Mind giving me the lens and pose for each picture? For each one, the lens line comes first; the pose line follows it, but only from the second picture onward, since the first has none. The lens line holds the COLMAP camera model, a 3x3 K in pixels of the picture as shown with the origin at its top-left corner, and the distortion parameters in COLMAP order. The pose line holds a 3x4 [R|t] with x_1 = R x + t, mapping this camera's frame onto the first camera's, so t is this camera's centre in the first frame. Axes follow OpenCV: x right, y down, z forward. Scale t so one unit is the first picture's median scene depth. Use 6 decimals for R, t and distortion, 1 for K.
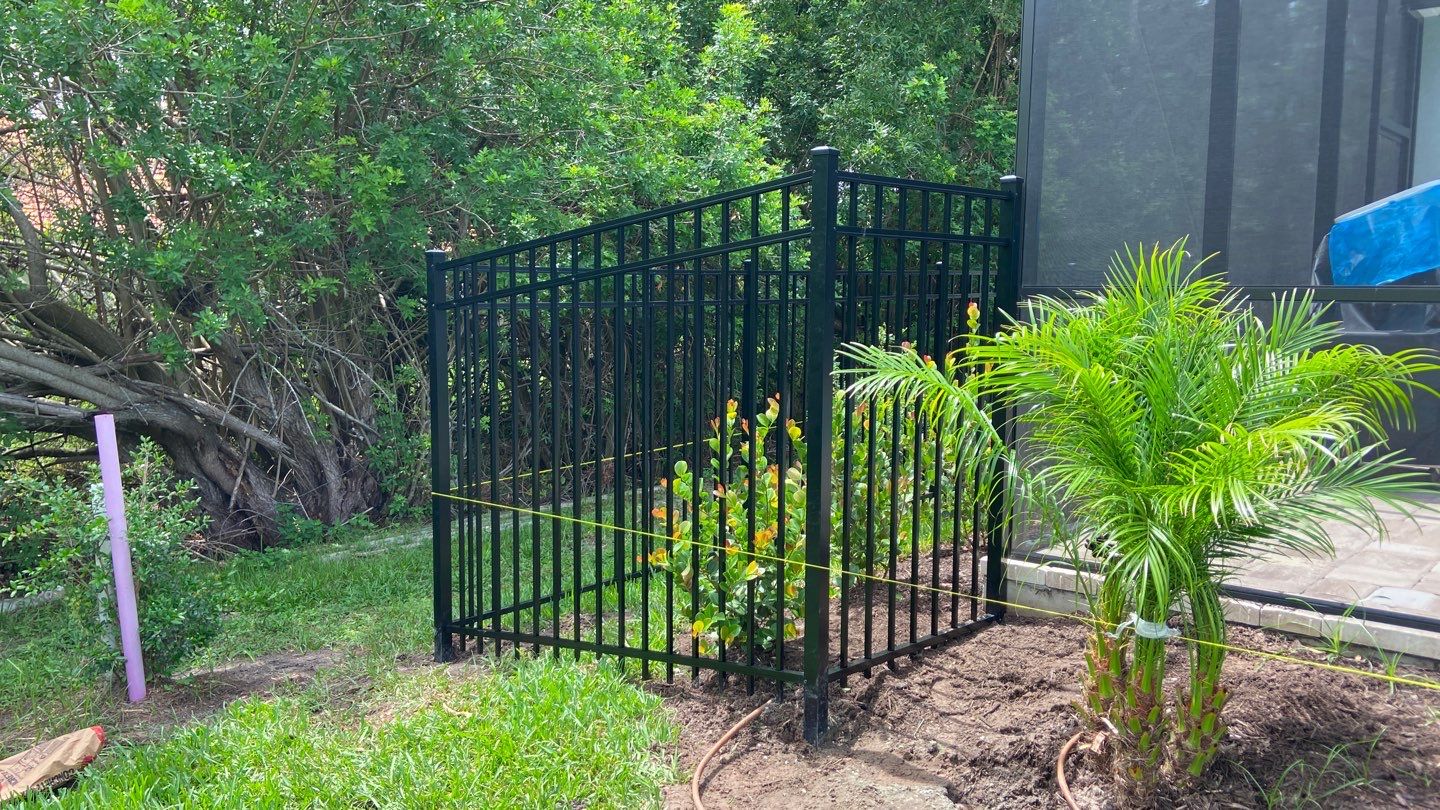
lens RADIAL K [[1088.1, 0, 728.7], [0, 1088.1, 397.3], [0, 0, 1]] dist [0.096350, -0.124276]
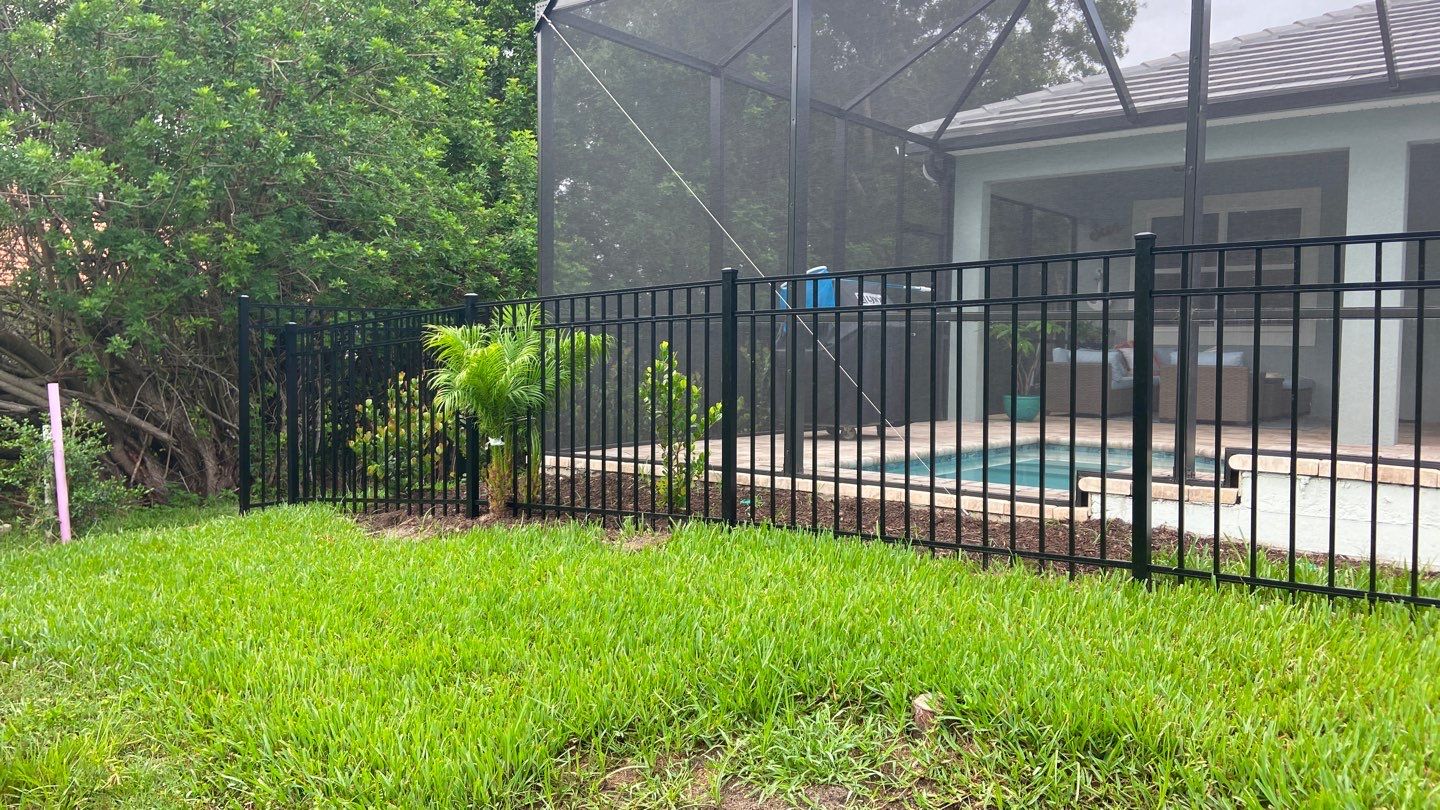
lens RADIAL K [[1088.1, 0, 754.1], [0, 1088.1, 384.7], [0, 0, 1]] dist [0.096350, -0.124276]
pose [[0.997191, 0.000870, 0.074896, 0.254855], [0.004187, 0.997721, -0.067338, 0.083652], [-0.074784, 0.067463, 0.994915, -0.511263]]
